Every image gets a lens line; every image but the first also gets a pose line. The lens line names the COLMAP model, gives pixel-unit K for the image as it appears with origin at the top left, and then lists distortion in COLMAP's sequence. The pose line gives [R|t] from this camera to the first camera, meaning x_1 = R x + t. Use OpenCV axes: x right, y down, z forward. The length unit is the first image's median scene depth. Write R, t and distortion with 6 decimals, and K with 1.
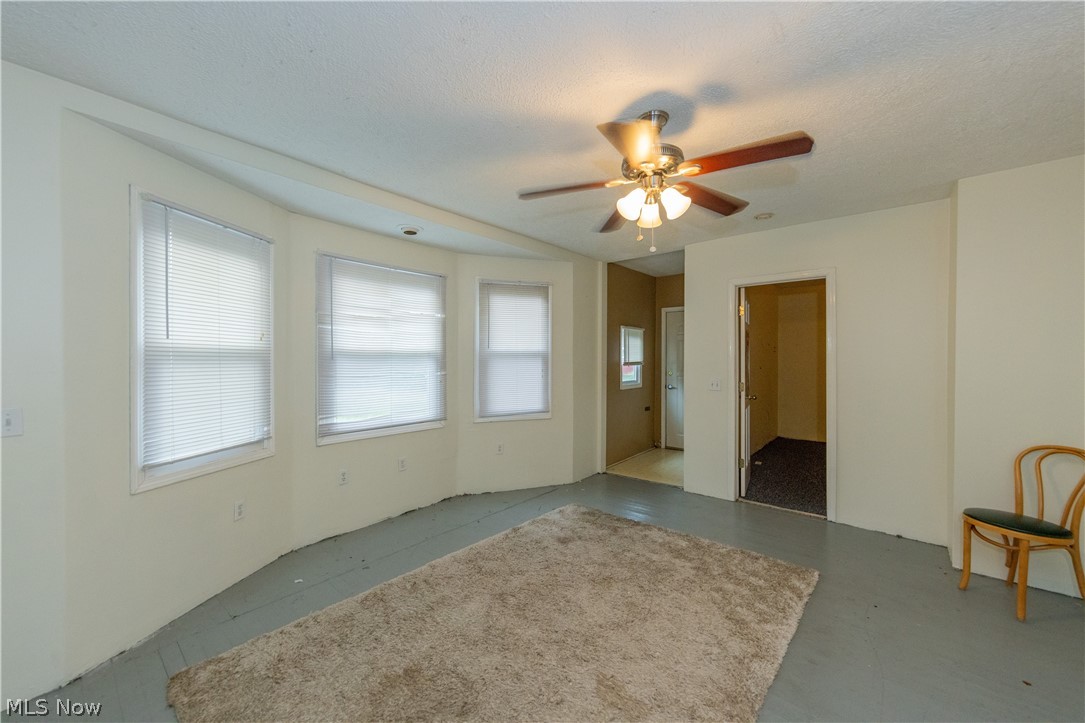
lens RADIAL K [[416.2, 0, 542.5], [0, 416.2, 361.5], [0, 0, 1]] dist [-0.000014, 0.000033]
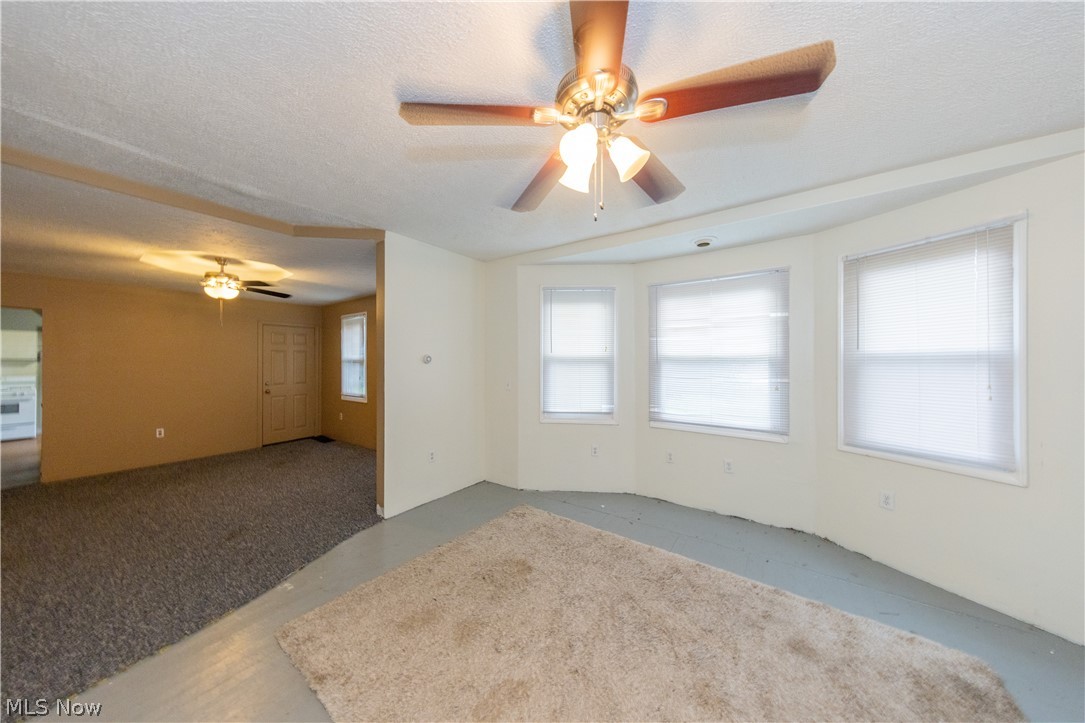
lens RADIAL K [[343.7, 0, 540.8], [0, 343.7, 359.2], [0, 0, 1]] dist [-0.000457, -0.000086]
pose [[0.068150, -0.005248, -0.997661, 0.511730], [-0.013399, 0.999891, -0.006175, -0.005838], [0.997585, 0.013788, 0.068072, 0.514087]]
